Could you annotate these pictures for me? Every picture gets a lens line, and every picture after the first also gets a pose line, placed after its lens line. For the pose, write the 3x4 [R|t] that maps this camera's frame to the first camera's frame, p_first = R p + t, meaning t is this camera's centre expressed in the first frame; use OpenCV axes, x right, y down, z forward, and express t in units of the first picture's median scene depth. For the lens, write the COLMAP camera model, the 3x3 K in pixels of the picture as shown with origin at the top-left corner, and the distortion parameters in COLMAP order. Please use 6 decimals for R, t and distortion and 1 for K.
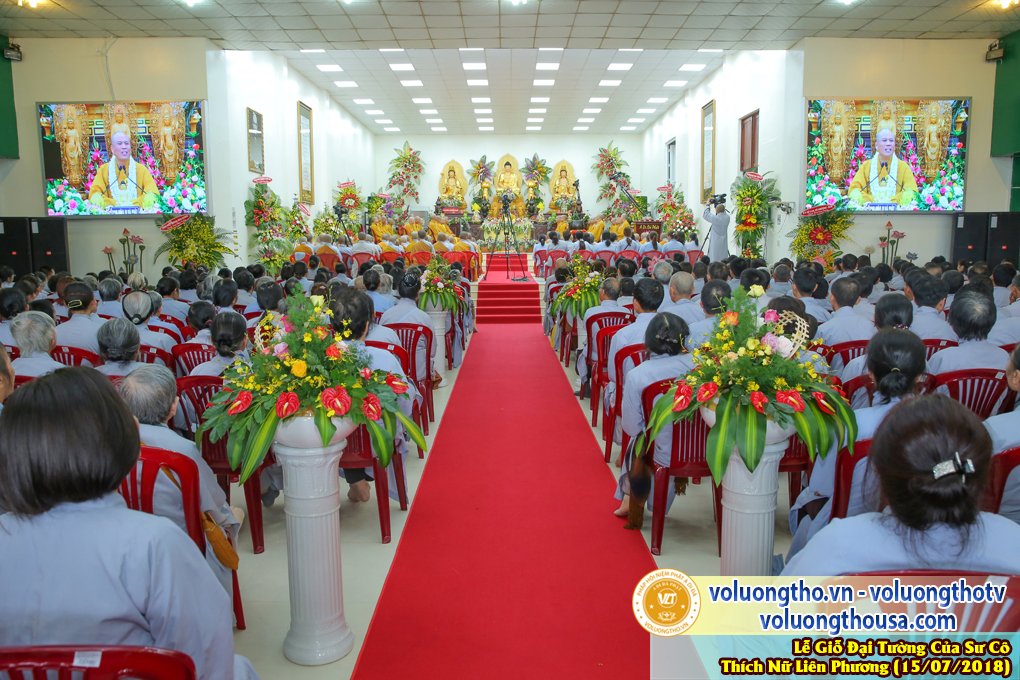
lens RADIAL K [[716.4, 0, 510.0], [0, 716.4, 340.0], [0, 0, 1]] dist [-0.002029, -0.000164]
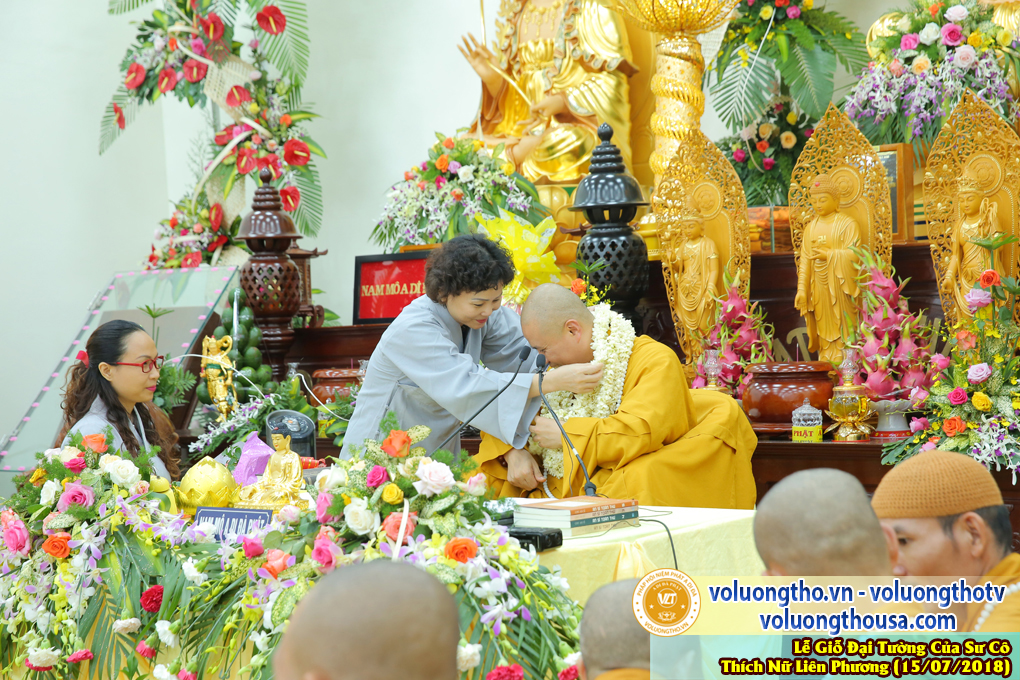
lens RADIAL K [[1896.5, 0, 510.0], [0, 1896.5, 340.0], [0, 0, 1]] dist [0.194950, 0.215630]
pose [[0.759218, -0.024360, -0.650381, 0.106845], [-0.037711, 0.995974, -0.081325, -0.148199], [0.649743, 0.086270, 0.755243, 0.783163]]
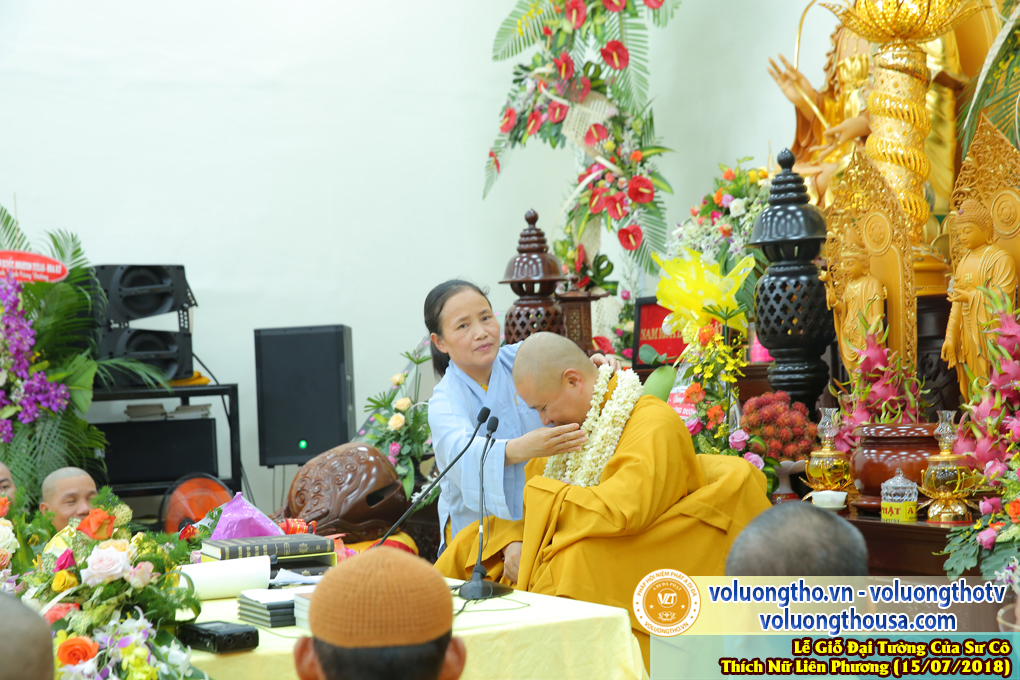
lens RADIAL K [[1865.9, 0, 510.0], [0, 1865.9, 340.0], [0, 0, 1]] dist [0.207804, 0.002958]
pose [[0.449821, -0.036839, -0.892359, 0.132837], [-0.067189, 0.994922, -0.074941, -0.155860], [0.890588, 0.093667, 0.445062, 0.847734]]
